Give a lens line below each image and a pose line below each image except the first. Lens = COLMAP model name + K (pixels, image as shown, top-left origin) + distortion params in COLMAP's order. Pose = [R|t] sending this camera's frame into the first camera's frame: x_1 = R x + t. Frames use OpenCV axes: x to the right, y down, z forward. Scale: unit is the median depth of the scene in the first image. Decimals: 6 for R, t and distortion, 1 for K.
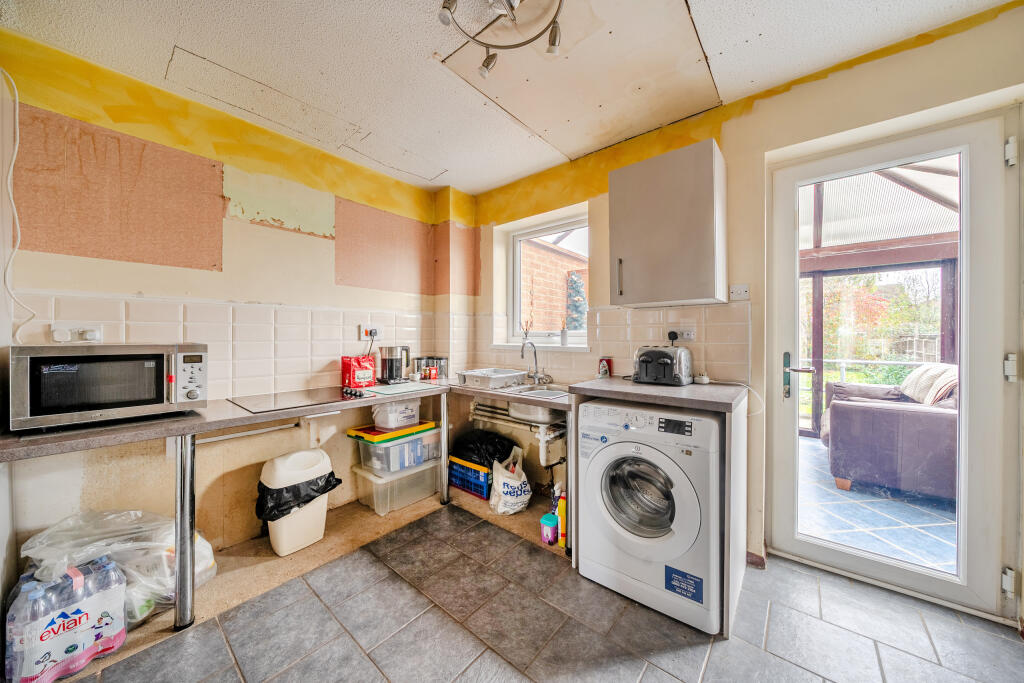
lens RADIAL K [[355.0, 0, 512.0], [0, 355.0, 341.5], [0, 0, 1]] dist [-0.001879, -0.000078]
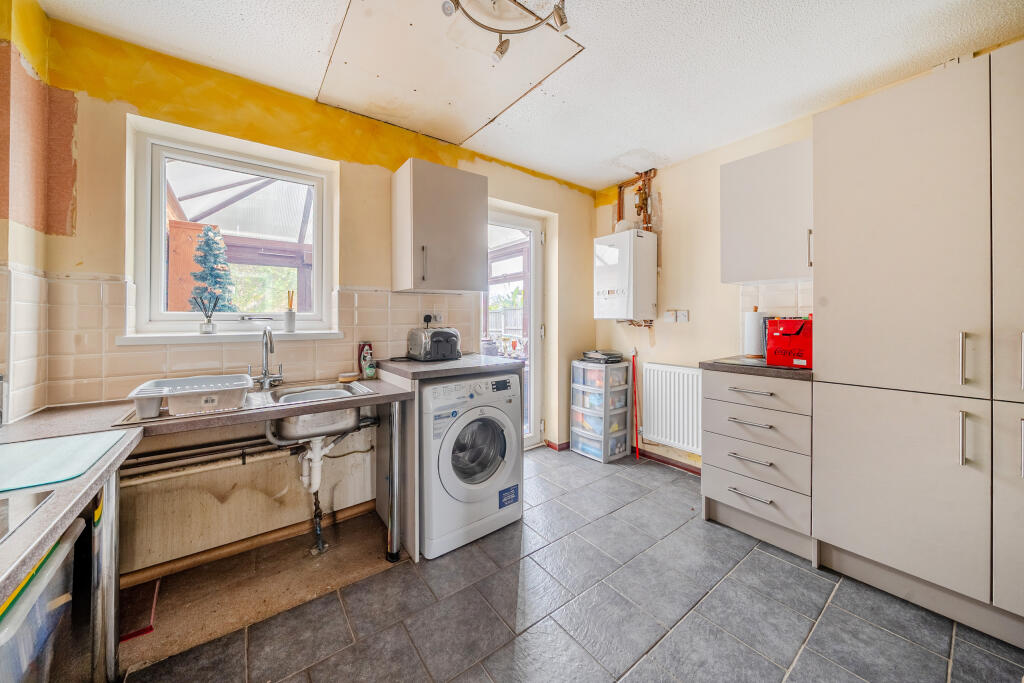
lens RADIAL K [[353.4, 0, 508.3], [0, 353.4, 327.0], [0, 0, 1]] dist [-0.004799, 0.000009]
pose [[0.233333, -0.022104, 0.972146, -0.536593], [0.023104, 0.999585, 0.017182, -0.003232], [-0.972122, 0.018451, 0.233747, 0.420225]]
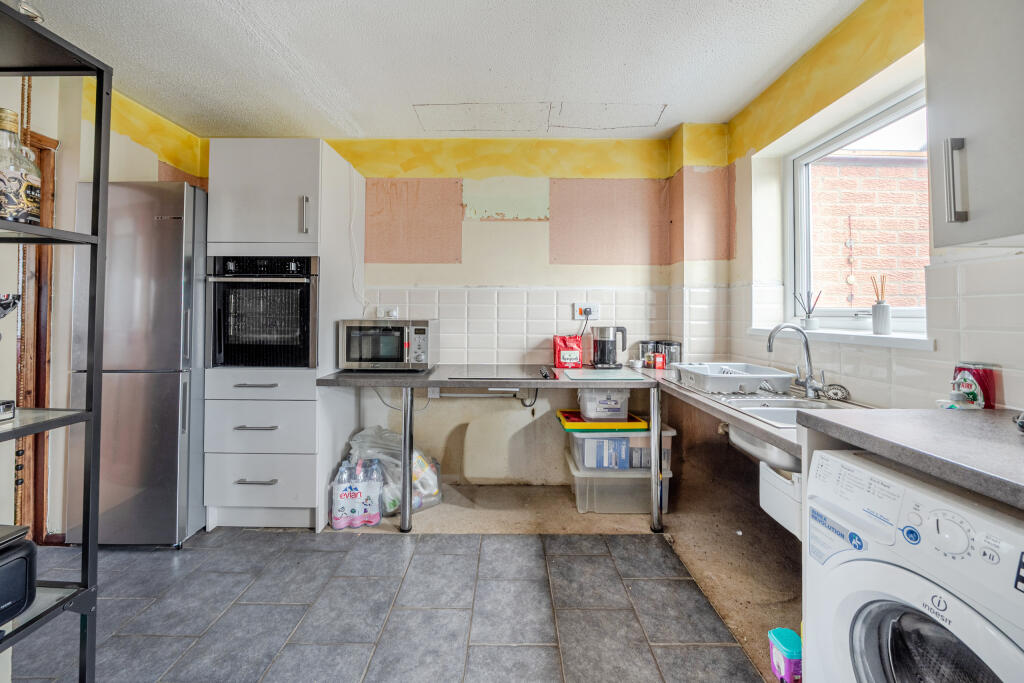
lens RADIAL K [[367.5, 0, 509.5], [0, 367.5, 311.7], [0, 0, 1]] dist [0.000059, -0.000014]
pose [[0.634313, -0.002649, -0.773071, 0.249125], [-0.017104, 0.999701, -0.017460, -0.004088], [0.772887, 0.024298, 0.634079, 0.248226]]
